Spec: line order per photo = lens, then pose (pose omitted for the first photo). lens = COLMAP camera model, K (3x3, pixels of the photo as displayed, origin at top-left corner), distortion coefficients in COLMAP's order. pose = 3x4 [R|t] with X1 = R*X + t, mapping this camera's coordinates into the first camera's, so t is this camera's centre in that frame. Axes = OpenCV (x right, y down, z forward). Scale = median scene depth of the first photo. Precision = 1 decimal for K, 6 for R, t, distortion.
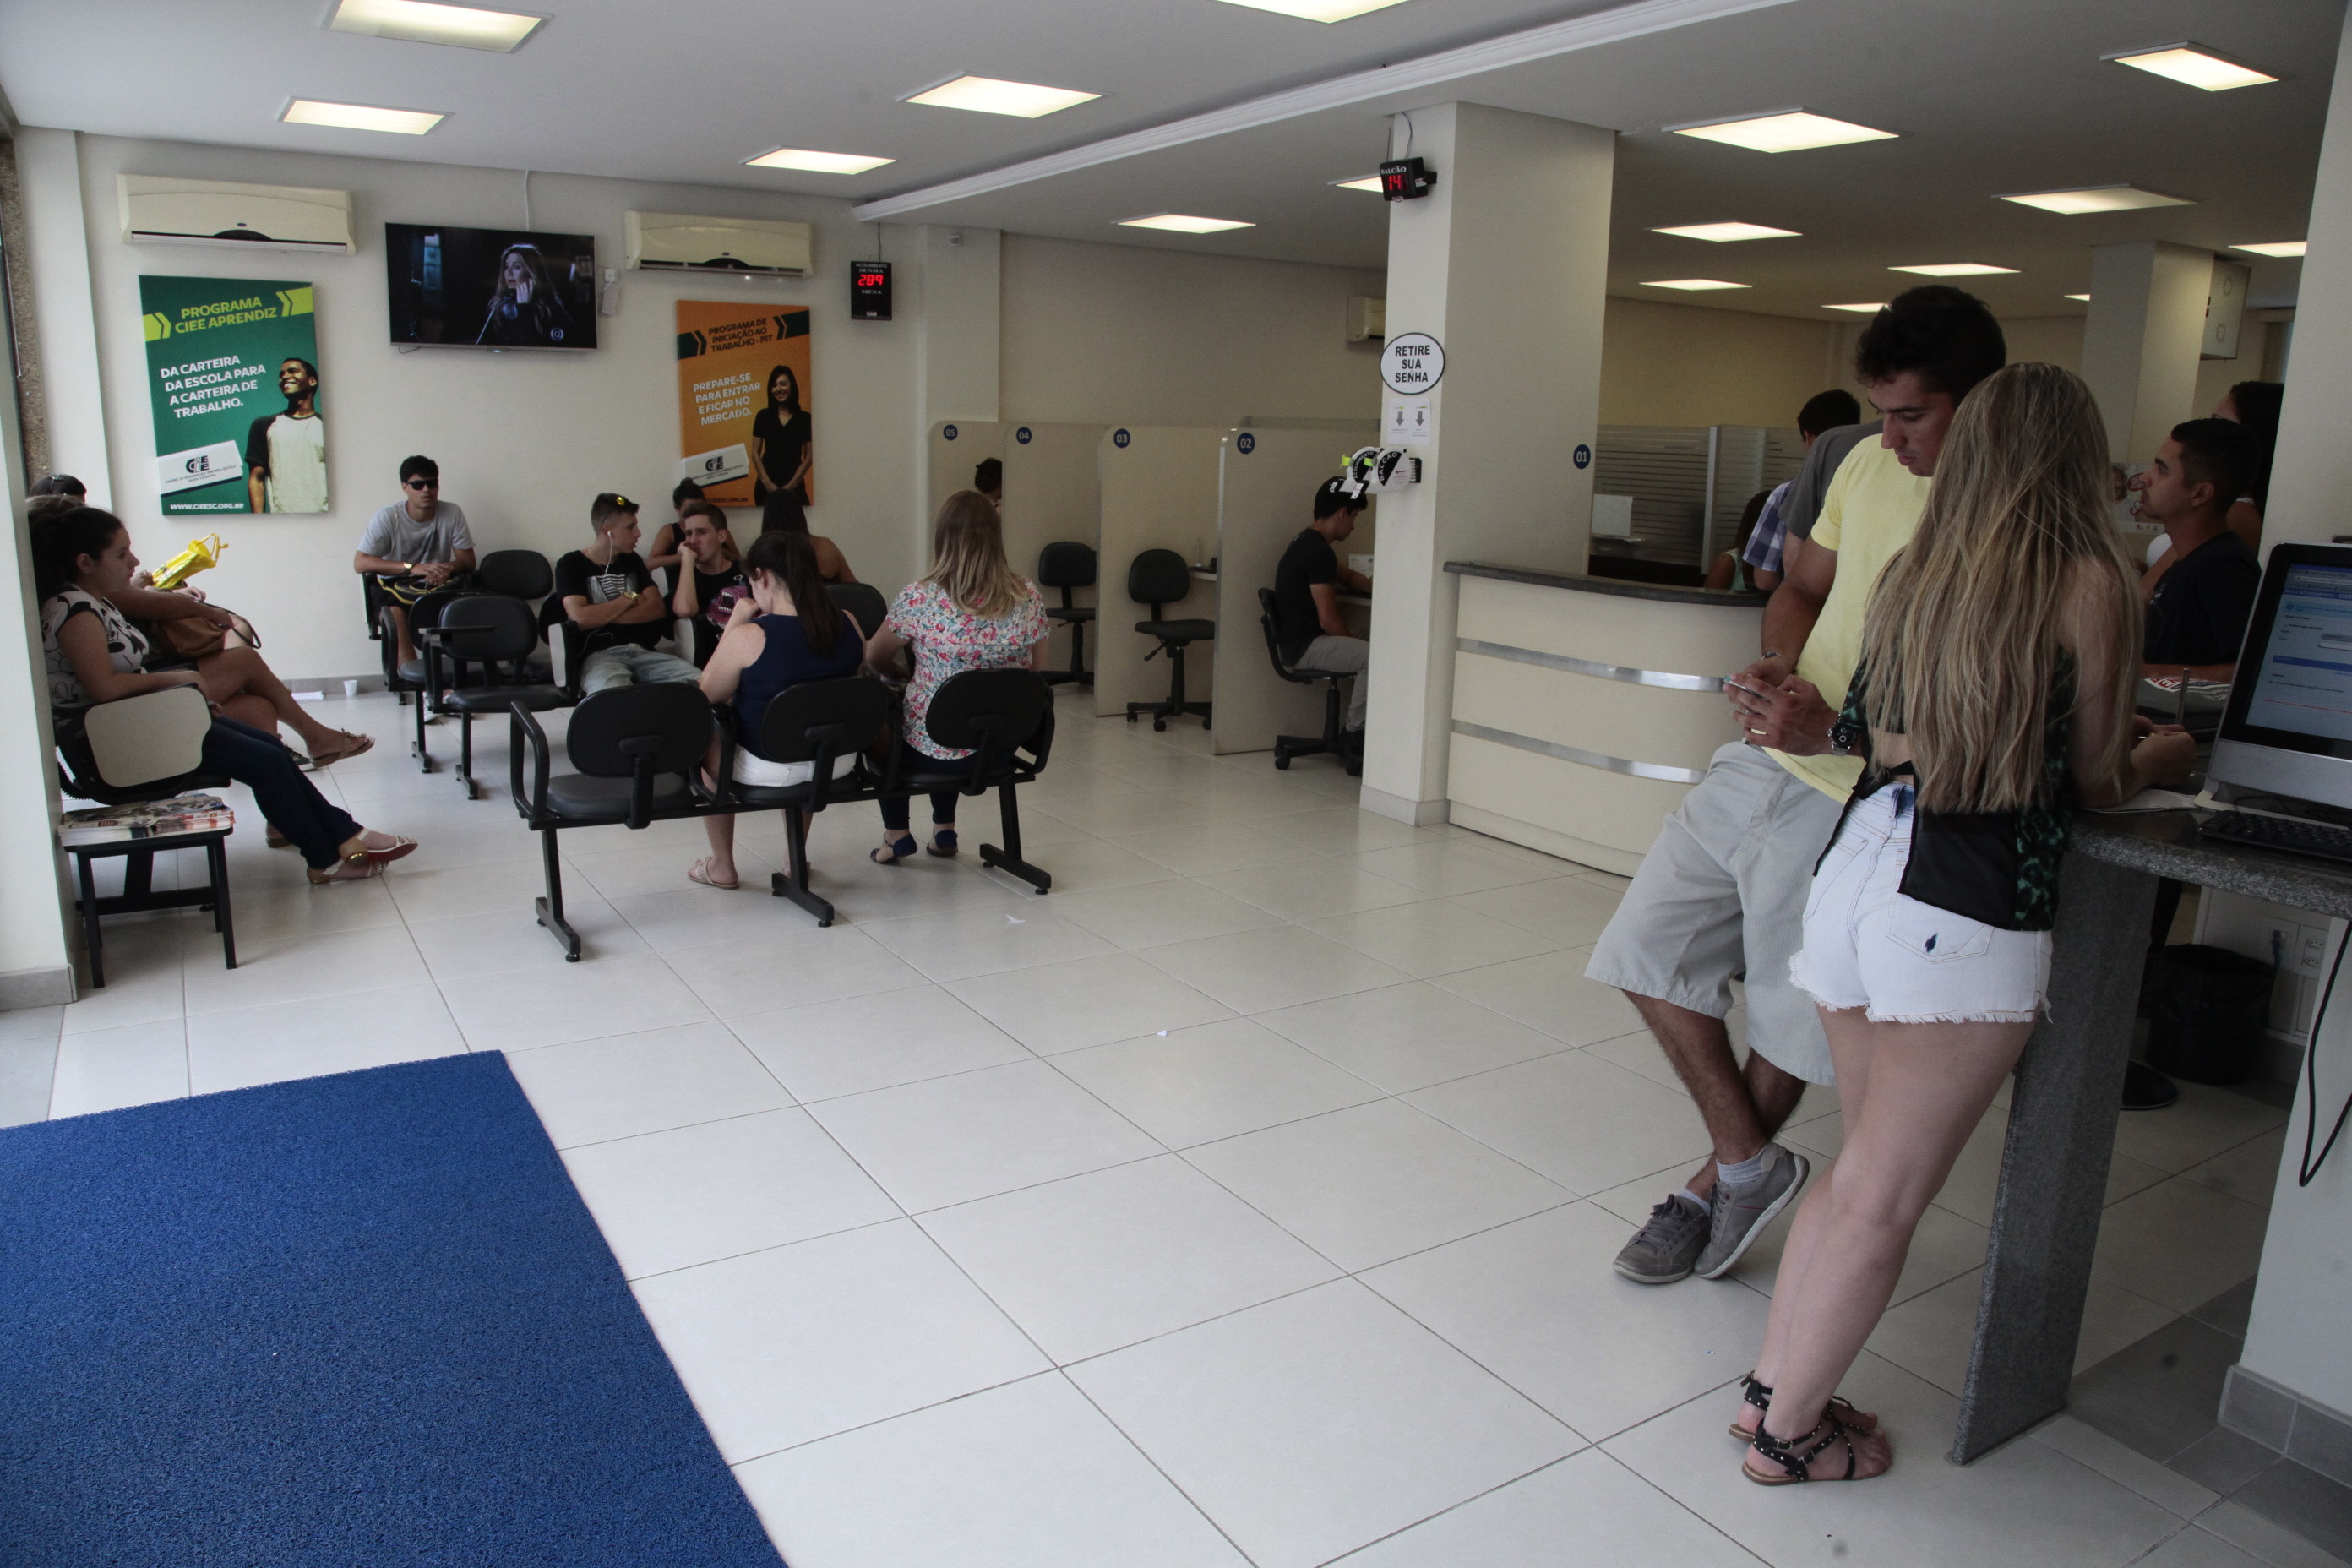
lens RADIAL K [[1576.1, 0, 1092.9], [0, 1576.1, 784.4], [0, 0, 1]] dist [-0.106942, 0.064589]
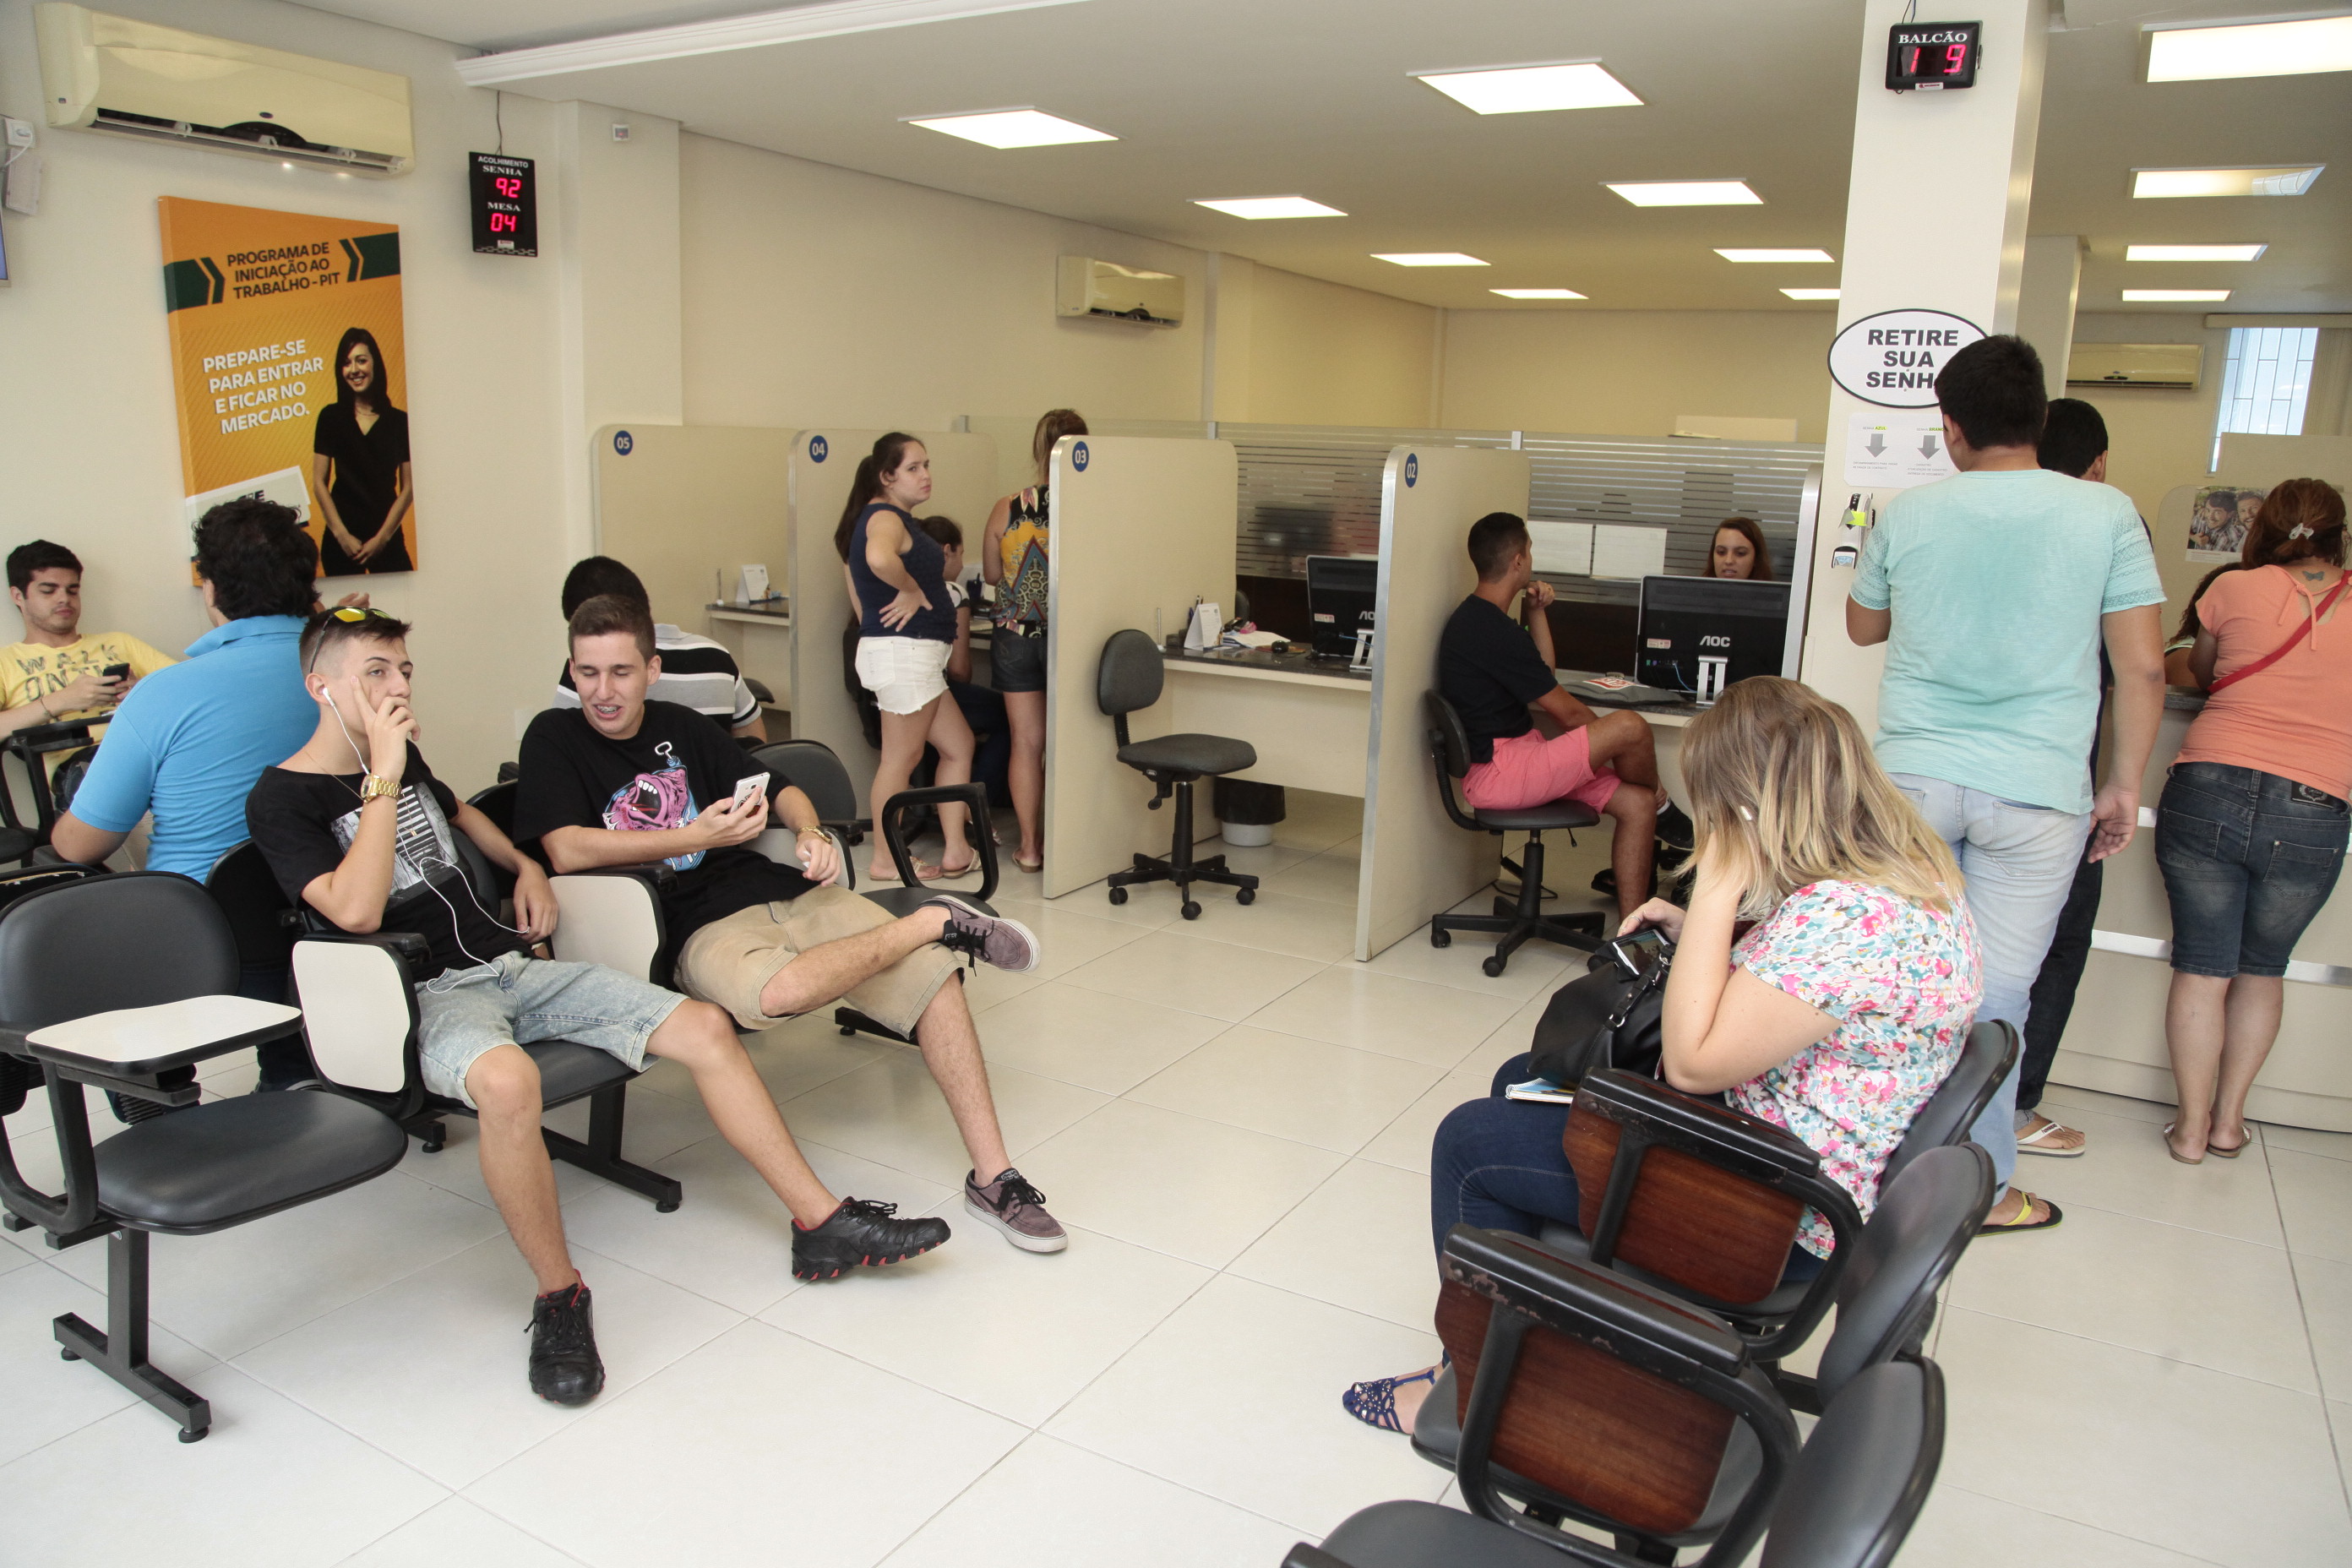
lens RADIAL K [[1576.1, 0, 1092.9], [0, 1576.1, 784.4], [0, 0, 1]] dist [-0.106942, 0.064589]
pose [[0.877084, -0.101953, 0.469392, -0.243907], [0.098560, 0.994621, 0.031868, -0.094829], [-0.470116, 0.018313, 0.882415, 0.385060]]
